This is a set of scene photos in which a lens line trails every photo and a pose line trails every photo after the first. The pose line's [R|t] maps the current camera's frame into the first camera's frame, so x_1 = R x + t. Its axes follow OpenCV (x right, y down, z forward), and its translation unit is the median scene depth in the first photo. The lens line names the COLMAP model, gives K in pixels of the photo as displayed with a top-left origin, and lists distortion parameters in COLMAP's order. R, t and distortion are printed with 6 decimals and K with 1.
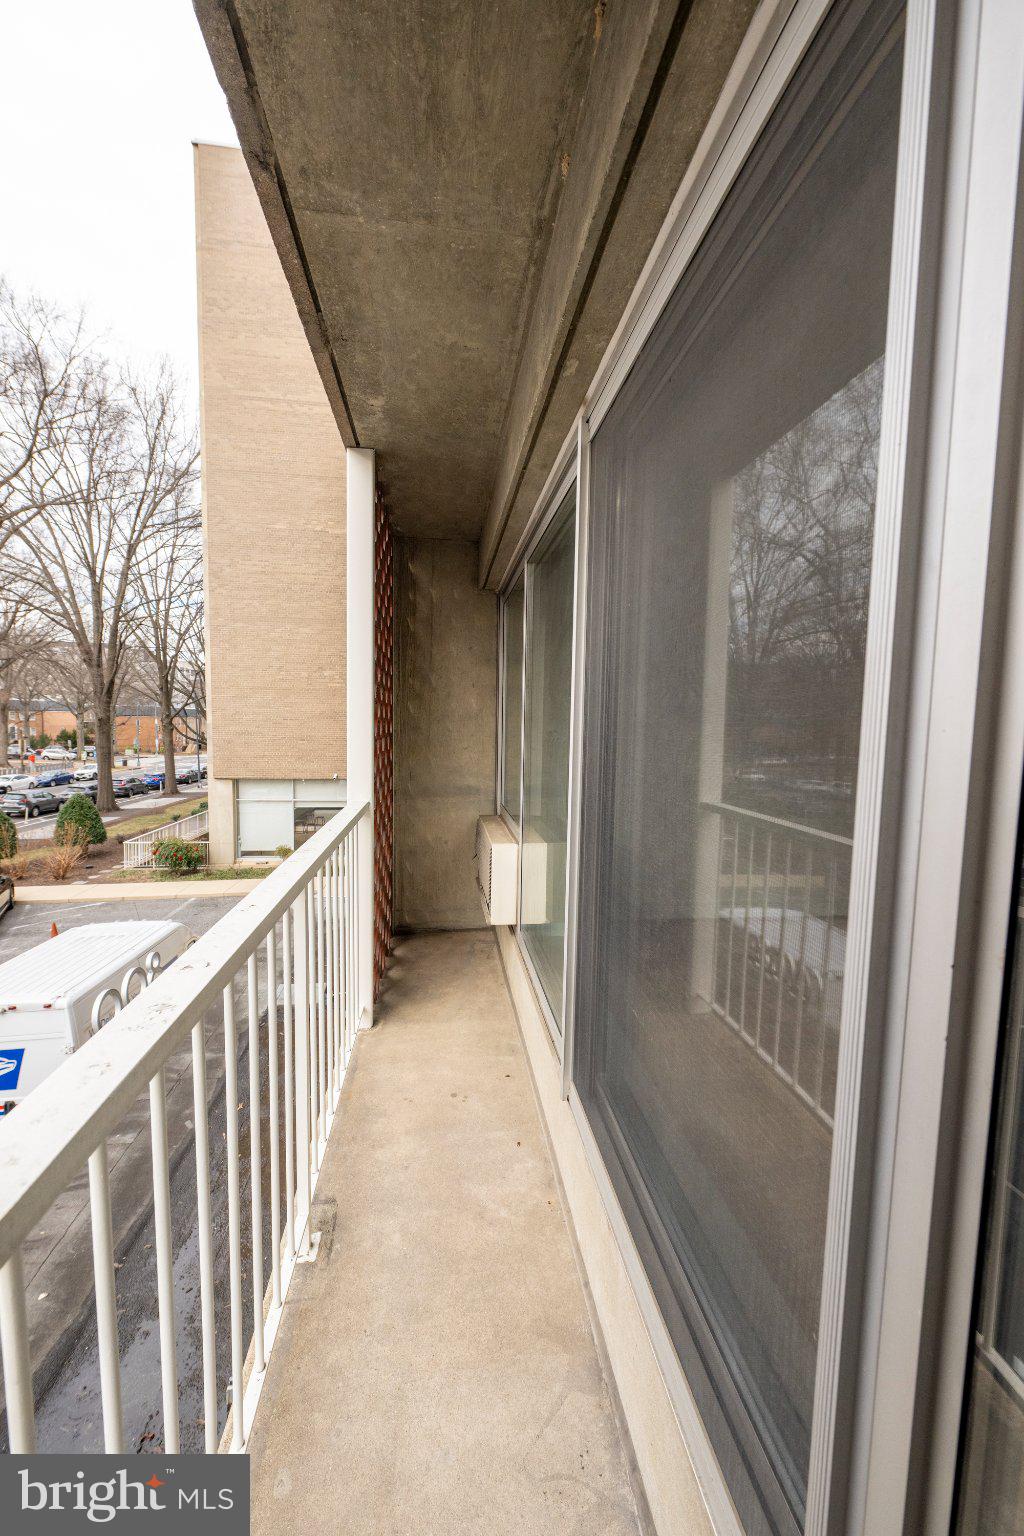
lens RADIAL K [[595.5, 0, 517.3], [0, 595.5, 777.2], [0, 0, 1]] dist [0.000371, -0.000337]
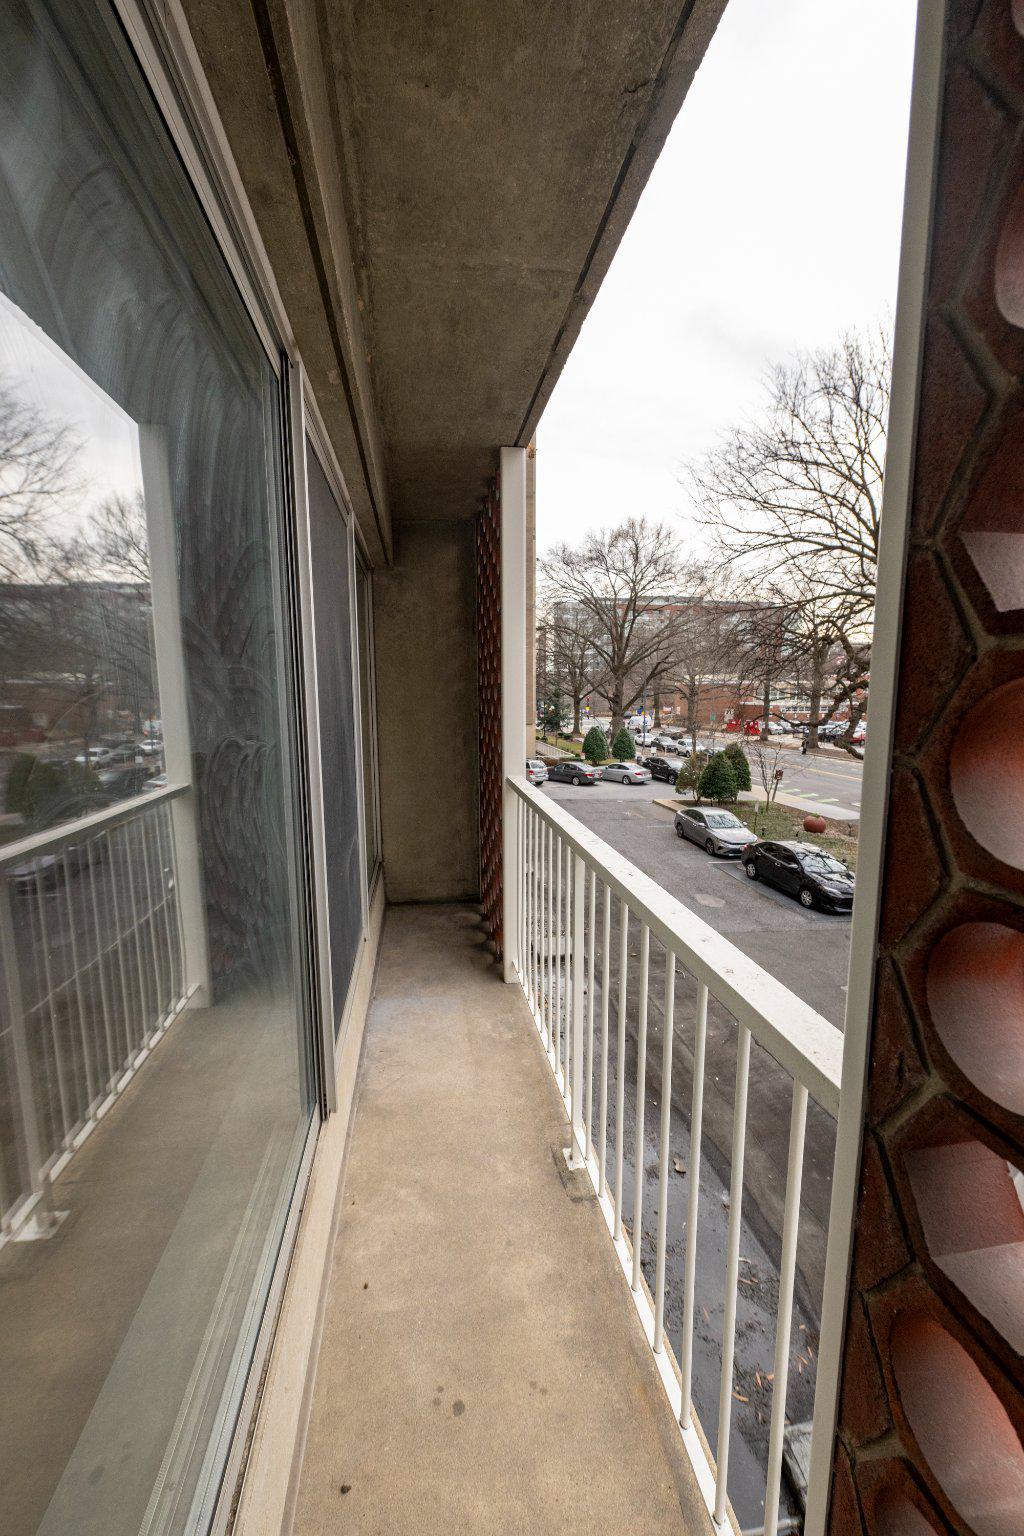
lens RADIAL K [[595.5, 0, 517.3], [0, 595.5, 777.2], [0, 0, 1]] dist [0.000371, -0.000337]
pose [[-0.999341, -0.012428, -0.034118, -0.182798], [-0.019720, 0.974717, 0.222572, -0.204746], [0.030489, 0.223098, -0.974319, 1.915123]]
